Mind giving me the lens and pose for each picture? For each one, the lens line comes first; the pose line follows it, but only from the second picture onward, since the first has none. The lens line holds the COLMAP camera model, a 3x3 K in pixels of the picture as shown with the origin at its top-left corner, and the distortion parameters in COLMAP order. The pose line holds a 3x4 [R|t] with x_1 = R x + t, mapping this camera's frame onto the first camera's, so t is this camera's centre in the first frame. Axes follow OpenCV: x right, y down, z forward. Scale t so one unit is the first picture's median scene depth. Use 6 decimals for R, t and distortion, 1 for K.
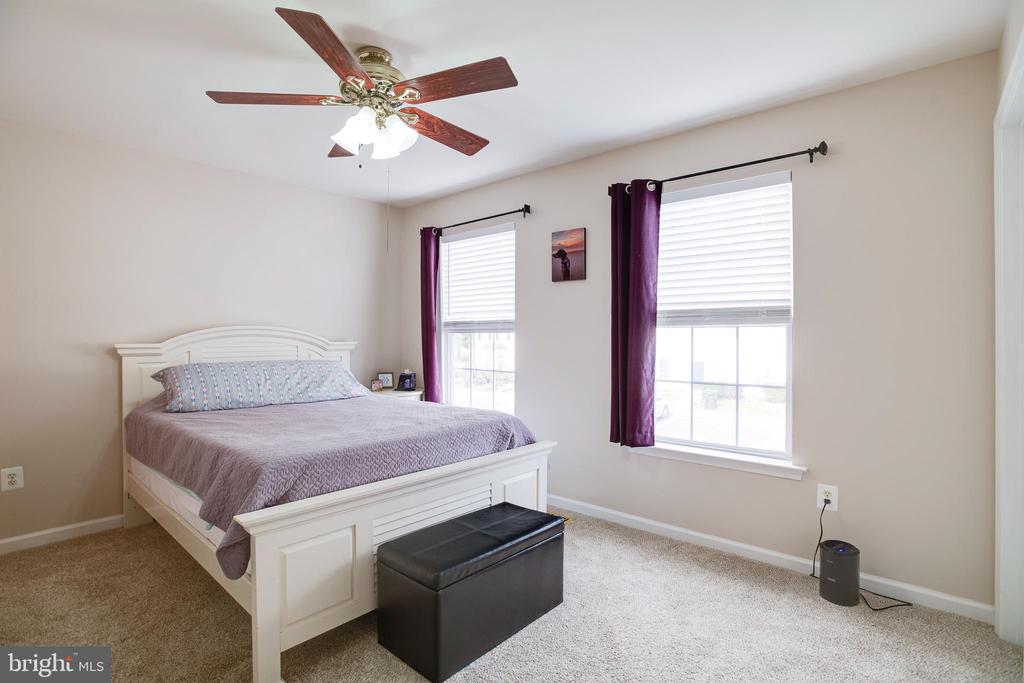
lens RADIAL K [[511.4, 0, 513.4], [0, 511.4, 330.4], [0, 0, 1]] dist [-0.069743, 0.029499]
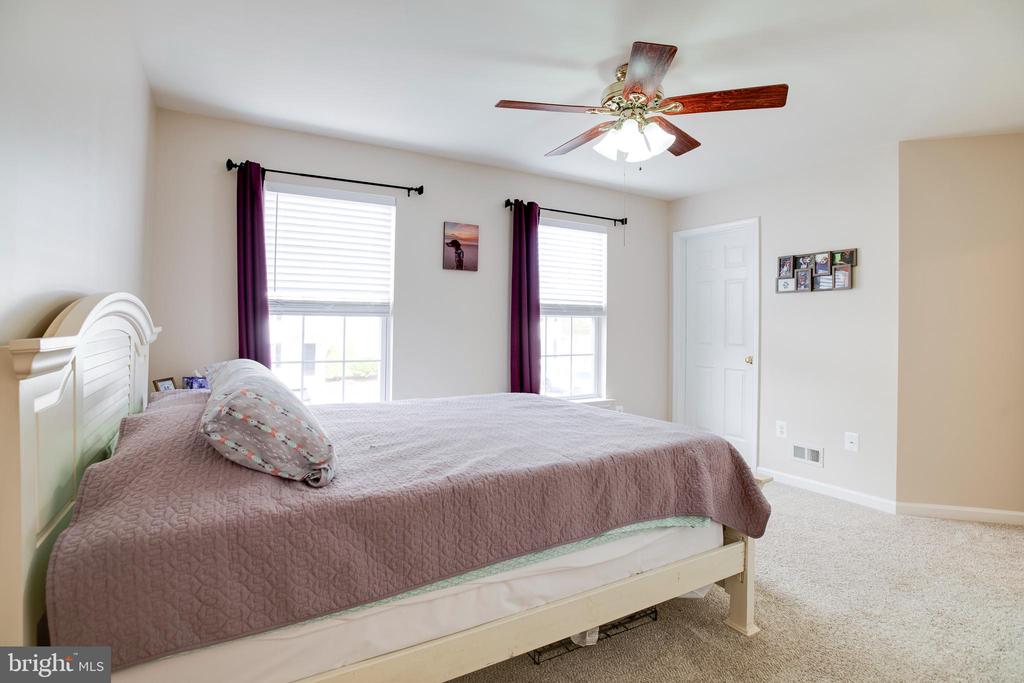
lens RADIAL K [[511.4, 0, 513.4], [0, 511.4, 330.4], [0, 0, 1]] dist [-0.069743, 0.029499]
pose [[0.314906, 0.006866, 0.949098, -0.888973], [-0.014052, 0.999898, -0.002571, 0.031199], [-0.949019, -0.012527, 0.314970, 0.558752]]
